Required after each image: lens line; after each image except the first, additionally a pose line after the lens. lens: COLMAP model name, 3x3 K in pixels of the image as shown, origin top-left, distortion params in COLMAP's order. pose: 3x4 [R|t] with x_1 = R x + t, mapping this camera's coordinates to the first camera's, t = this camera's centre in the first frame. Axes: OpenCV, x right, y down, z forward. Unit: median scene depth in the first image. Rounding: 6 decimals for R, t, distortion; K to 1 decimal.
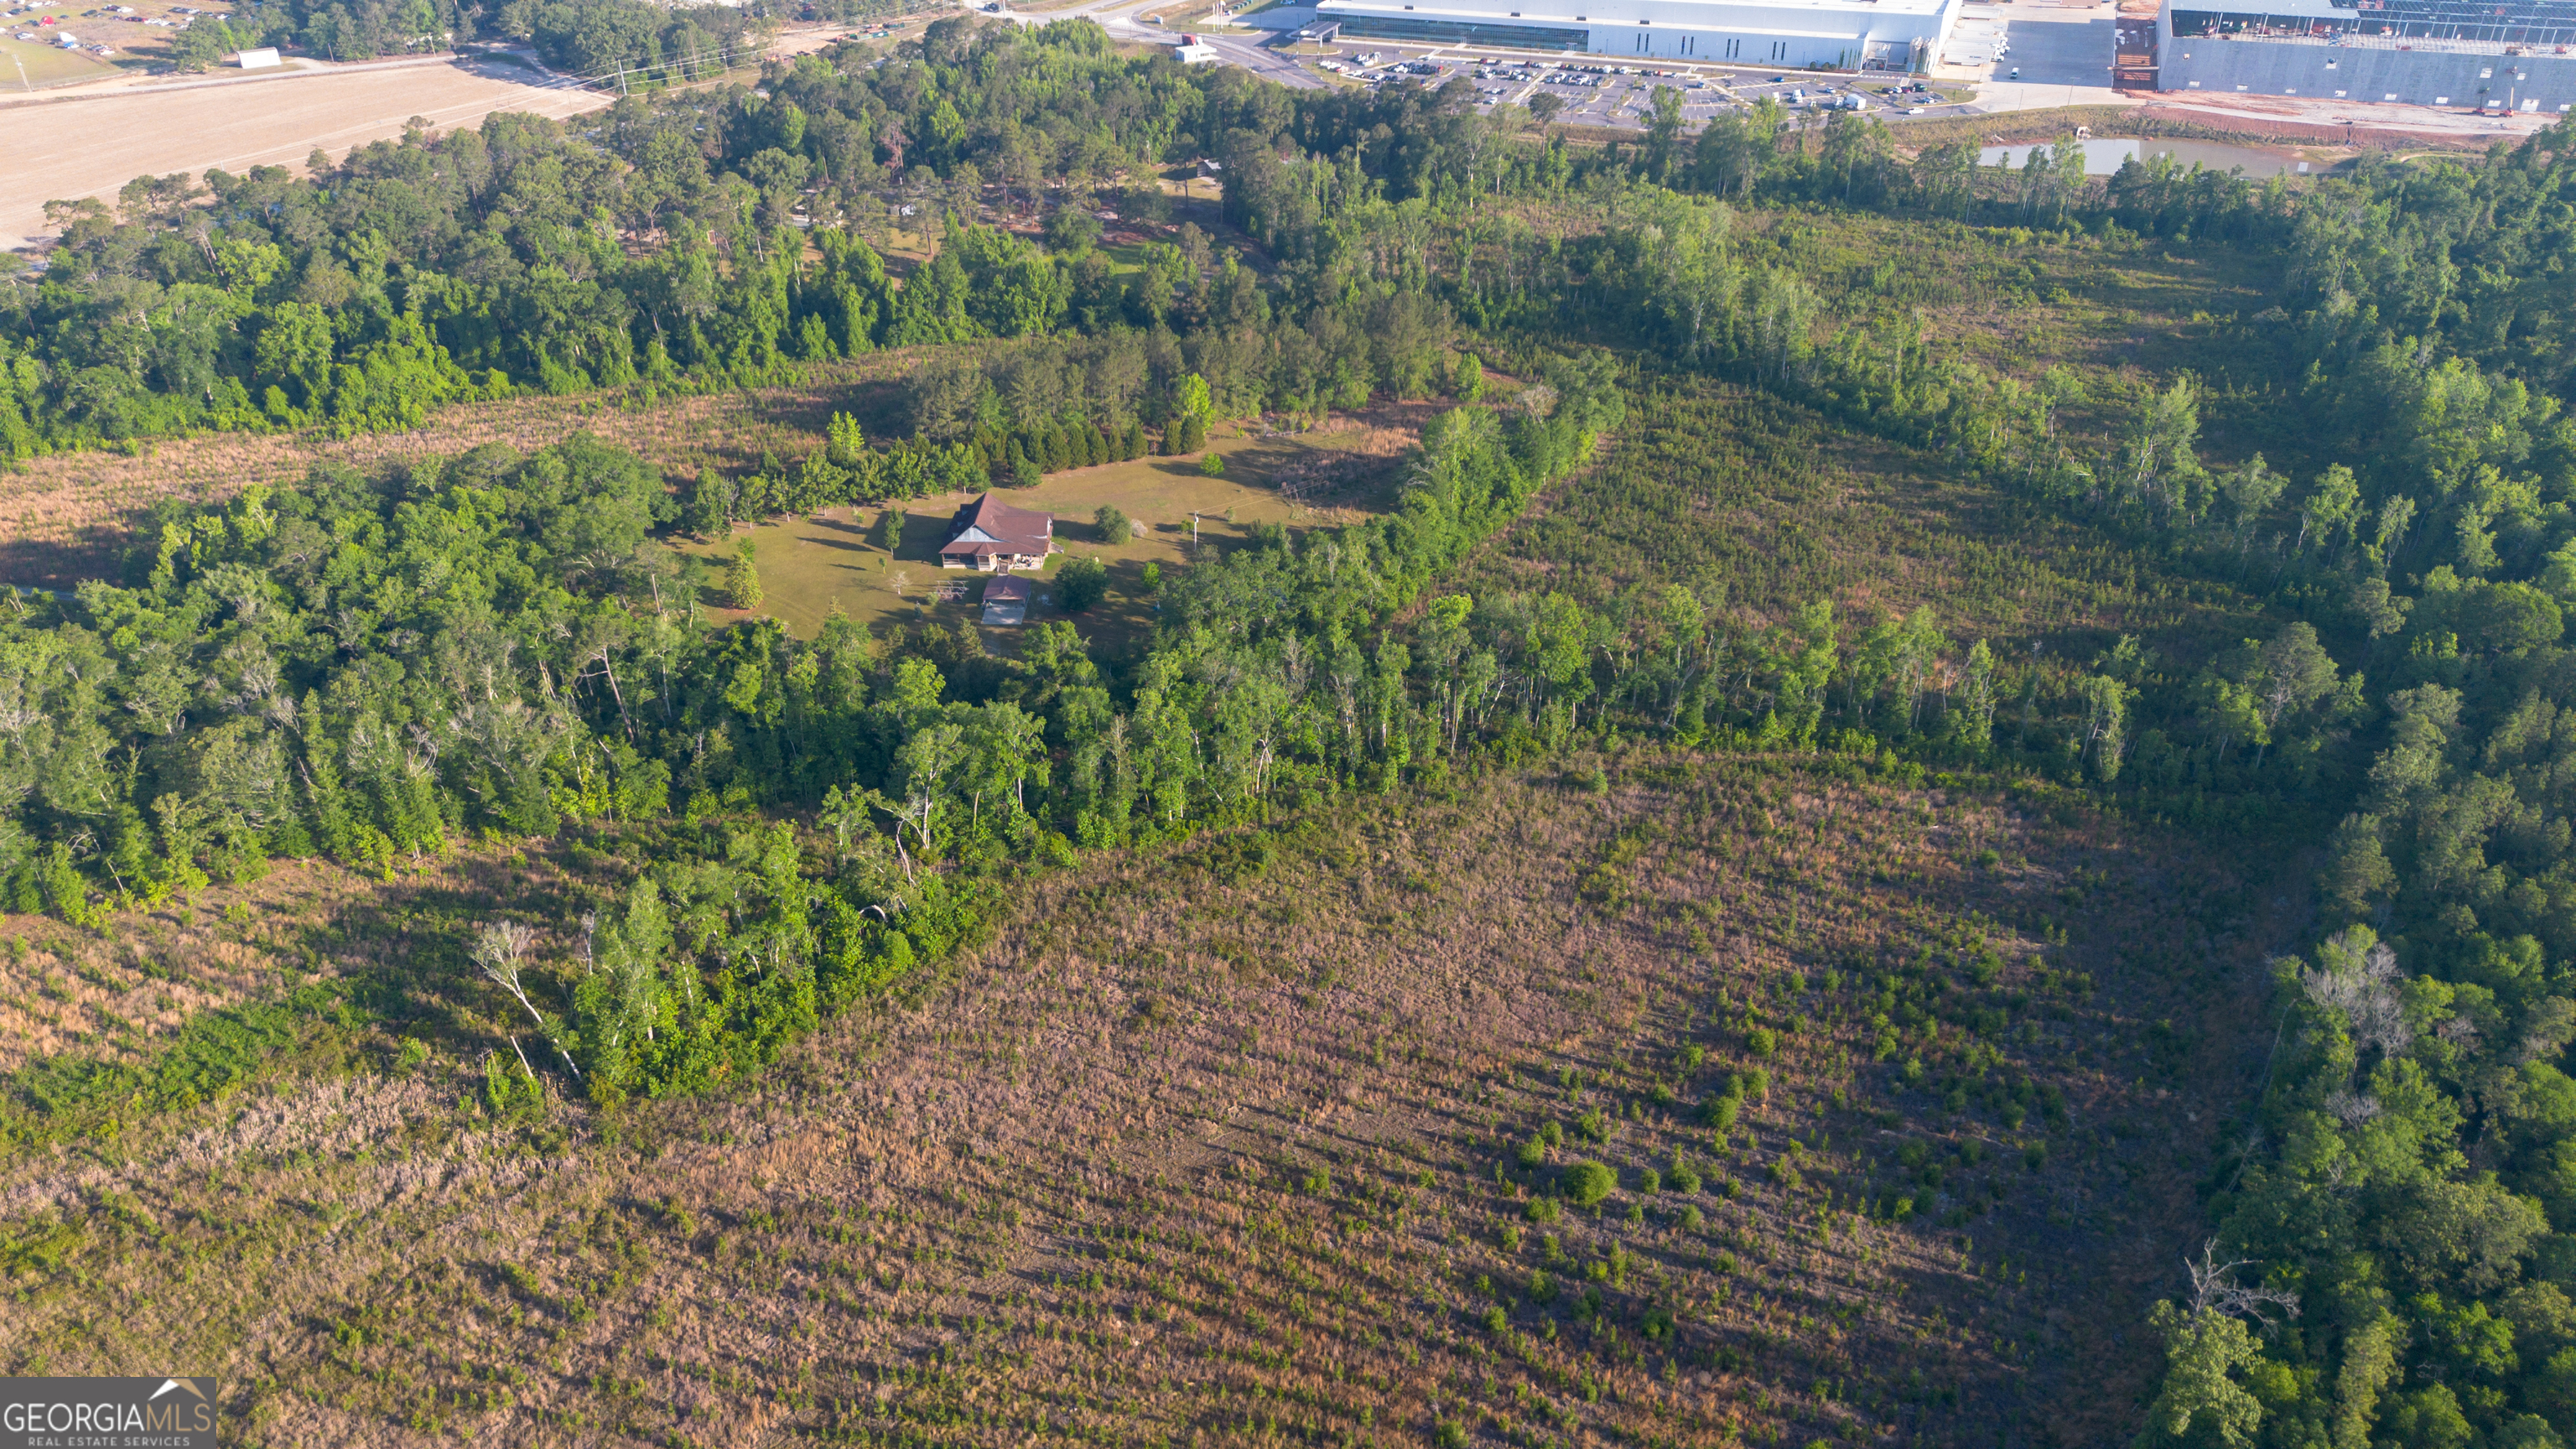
lens RADIAL K [[1825.3, 0, 1296.1], [0, 1825.3, 728.4], [0, 0, 1]] dist [0.084917, -0.088212]
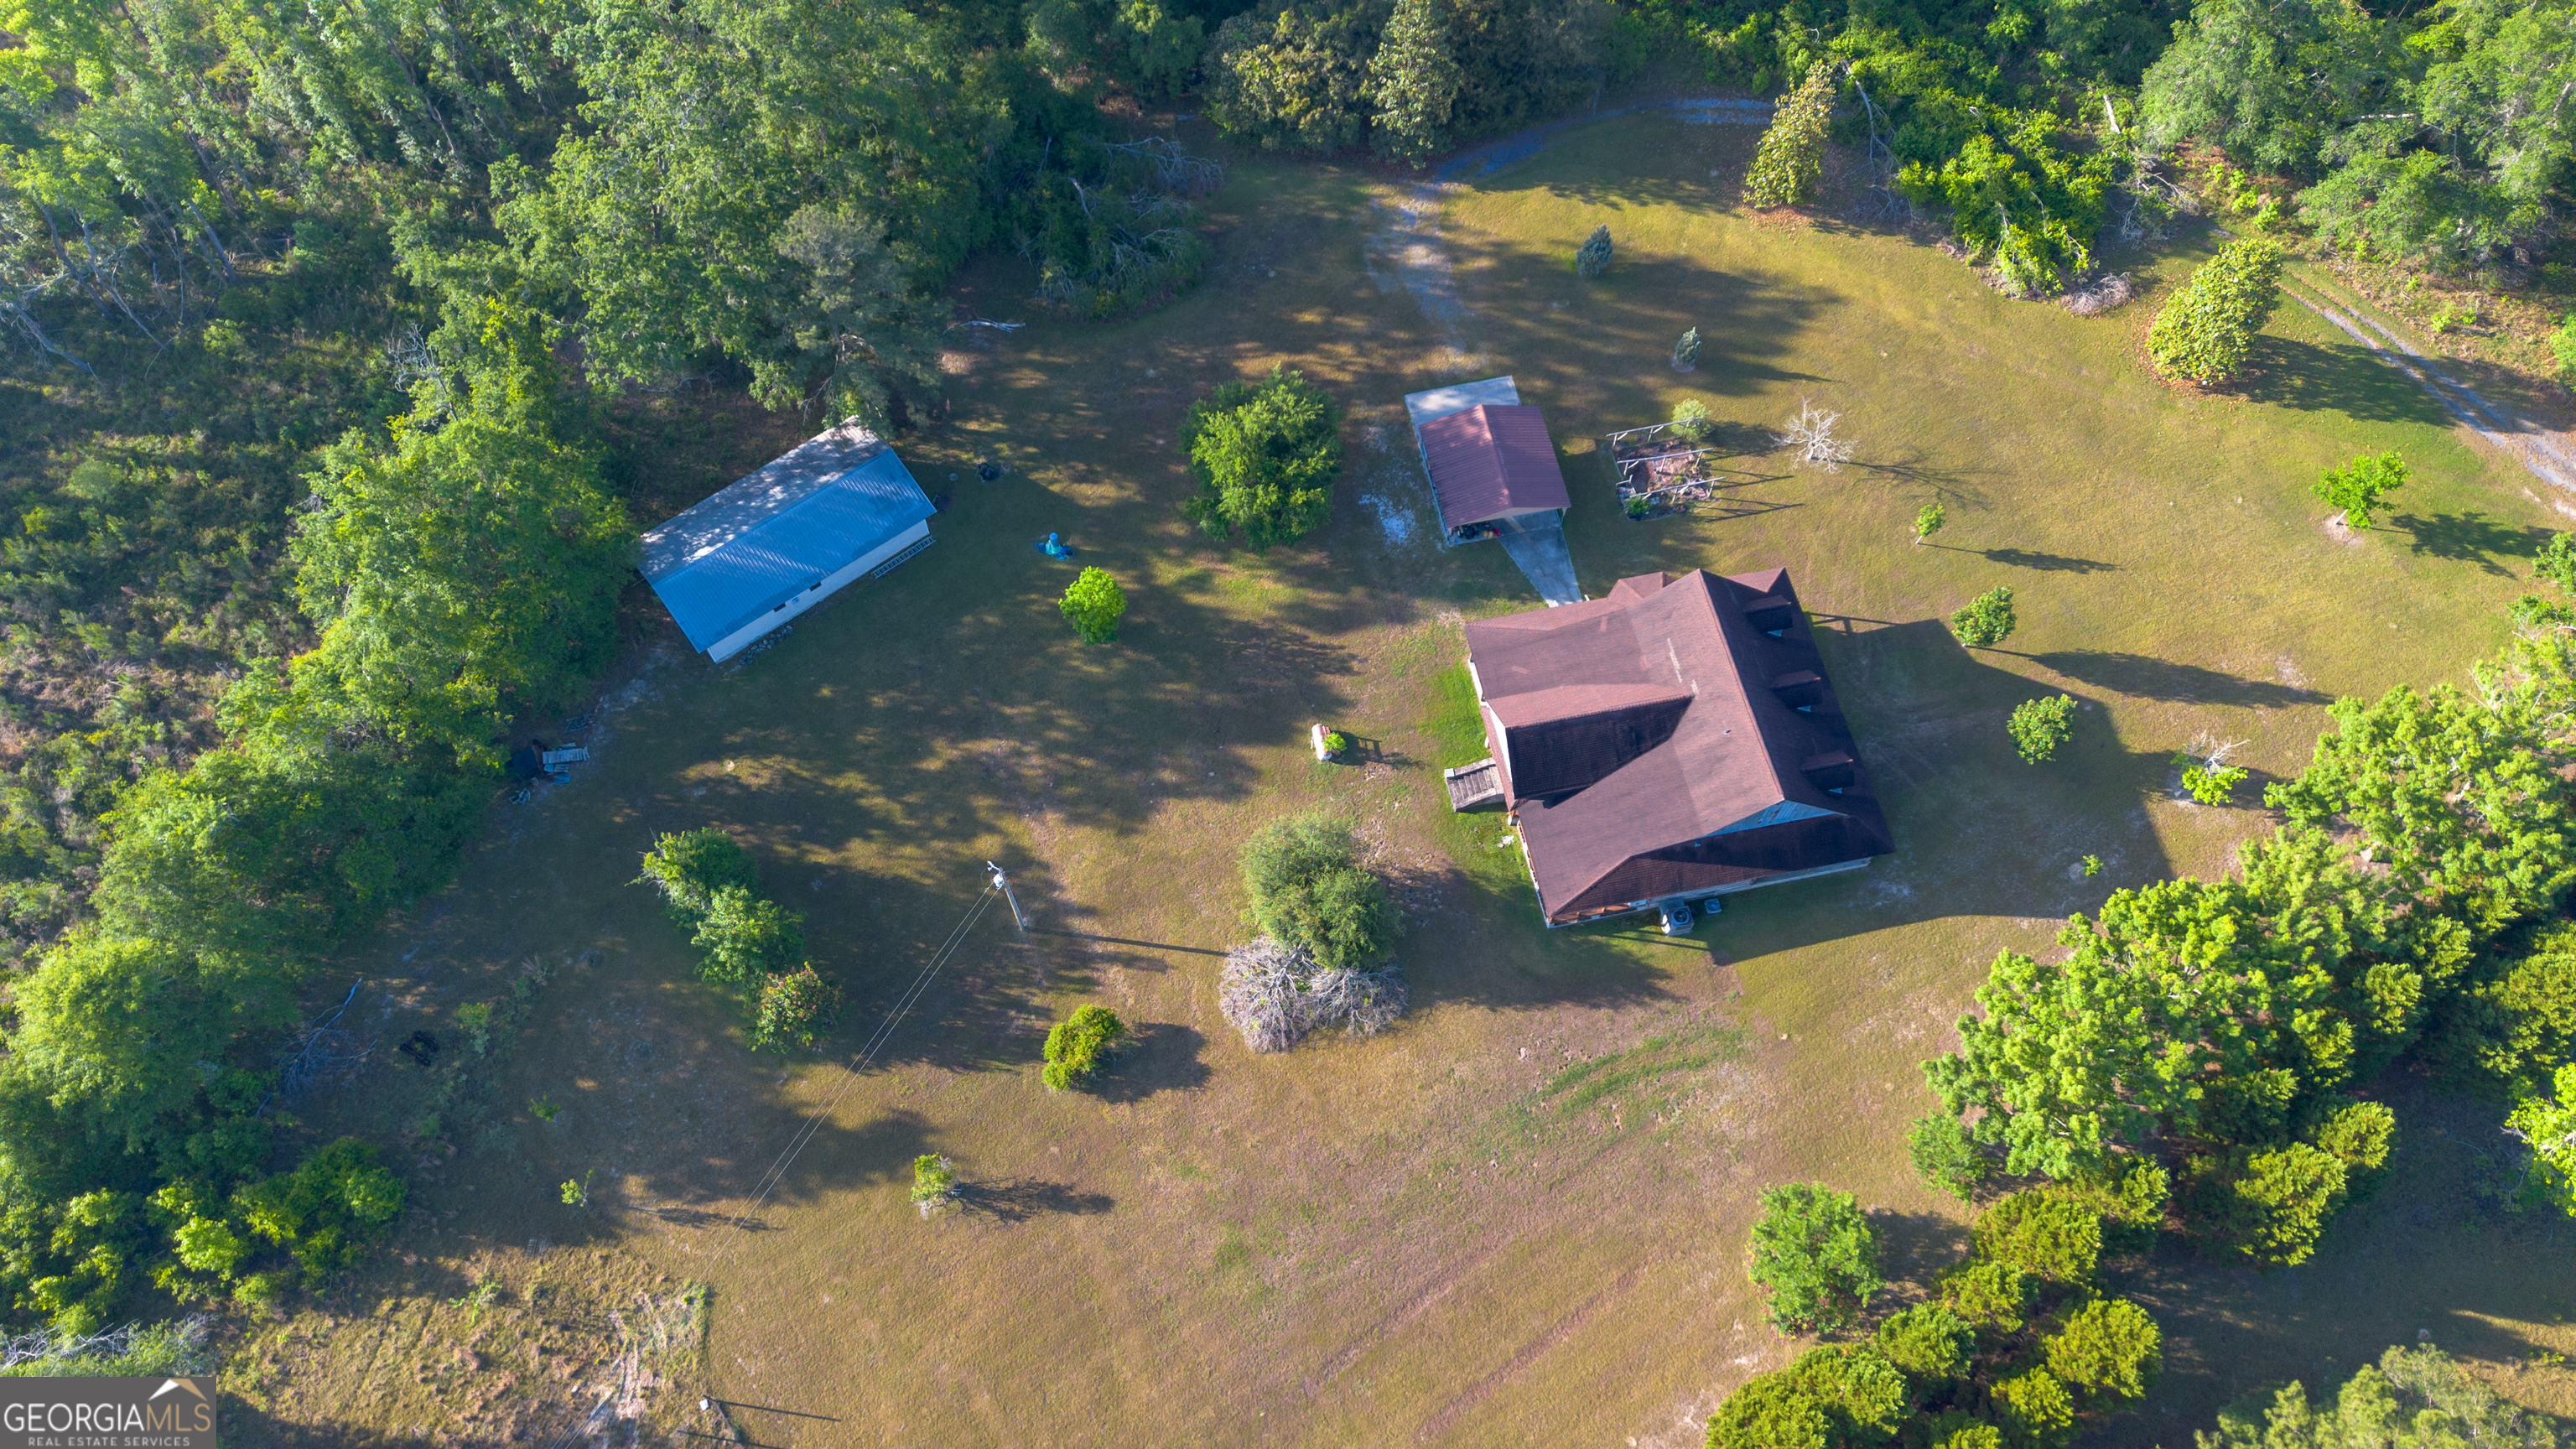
lens RADIAL K [[1825.3, 0, 1296.1], [0, 1825.3, 728.4], [0, 0, 1]] dist [0.084917, -0.088212]
pose [[-0.975722, 0.192293, -0.104829, -0.064942], [-0.119055, -0.063952, 0.990826, -0.341384], [0.183825, 0.979251, 0.085293, 0.842223]]
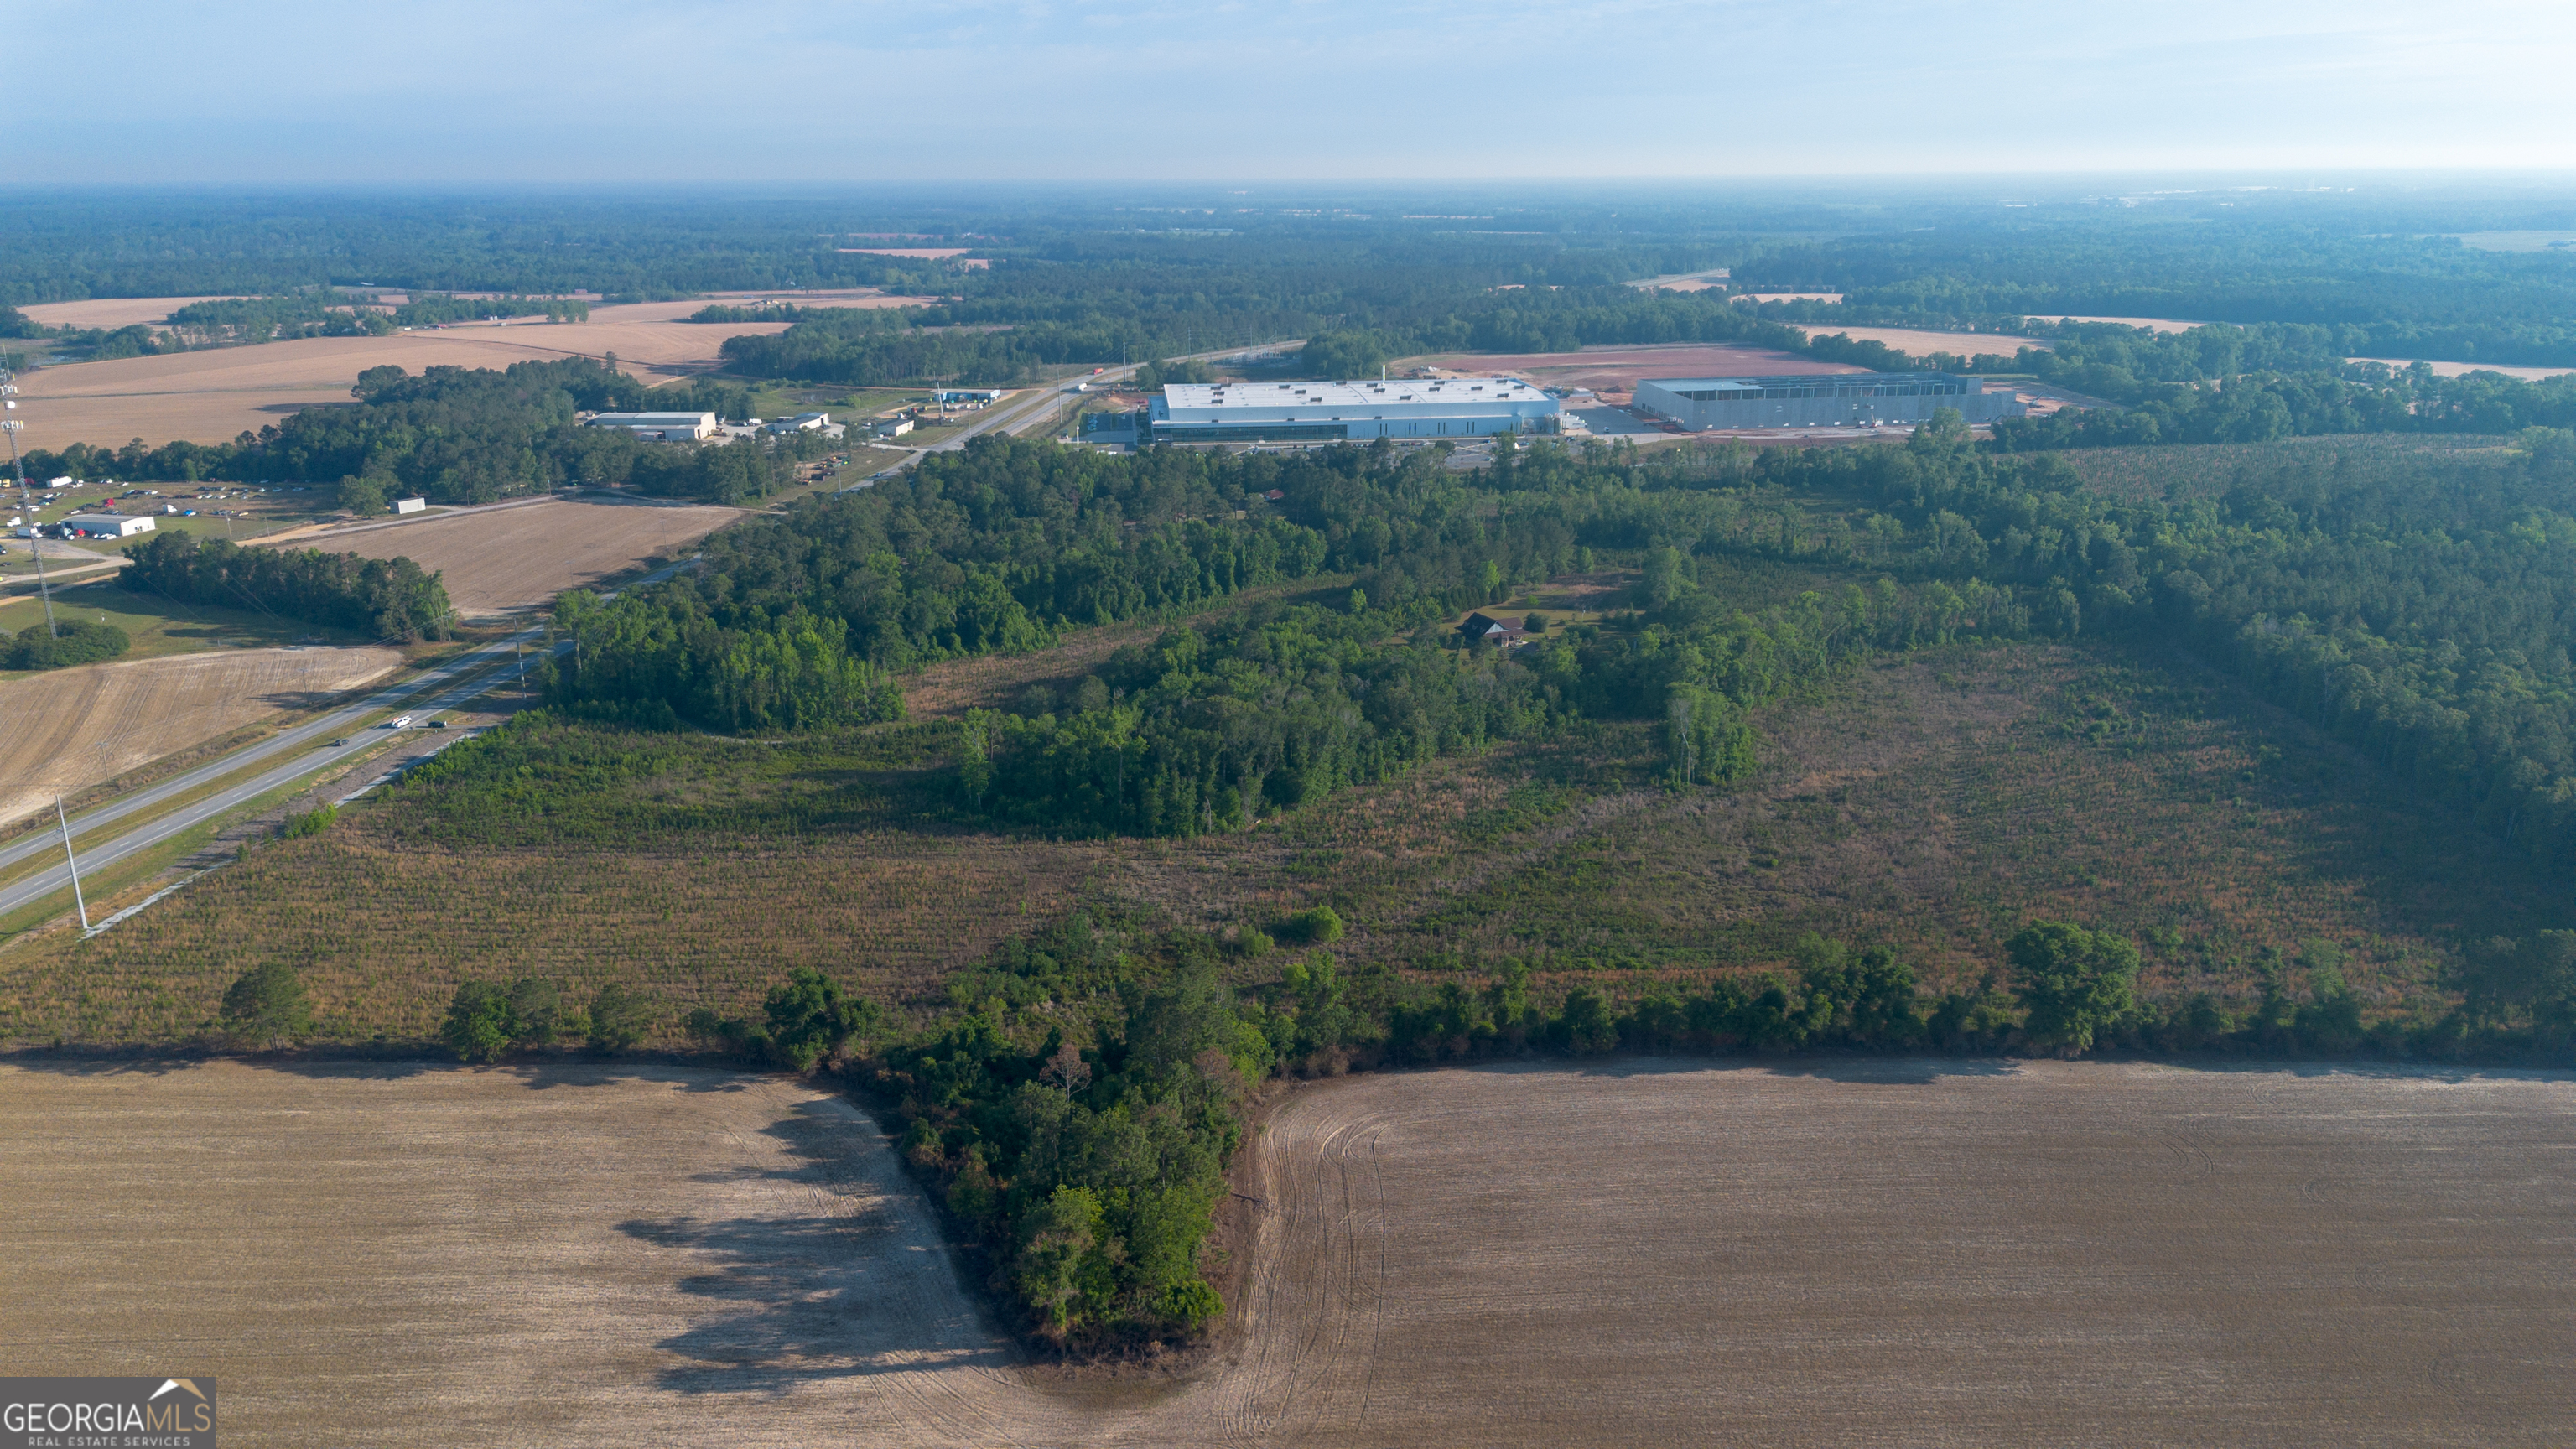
lens RADIAL K [[1825.3, 0, 1296.1], [0, 1825.3, 728.4], [0, 0, 1]] dist [0.084917, -0.088212]
pose [[0.894315, -0.130433, 0.428005, -0.956809], [0.234662, 0.951184, -0.200456, 0.252192], [-0.380966, 0.279708, 0.881266, -0.387959]]
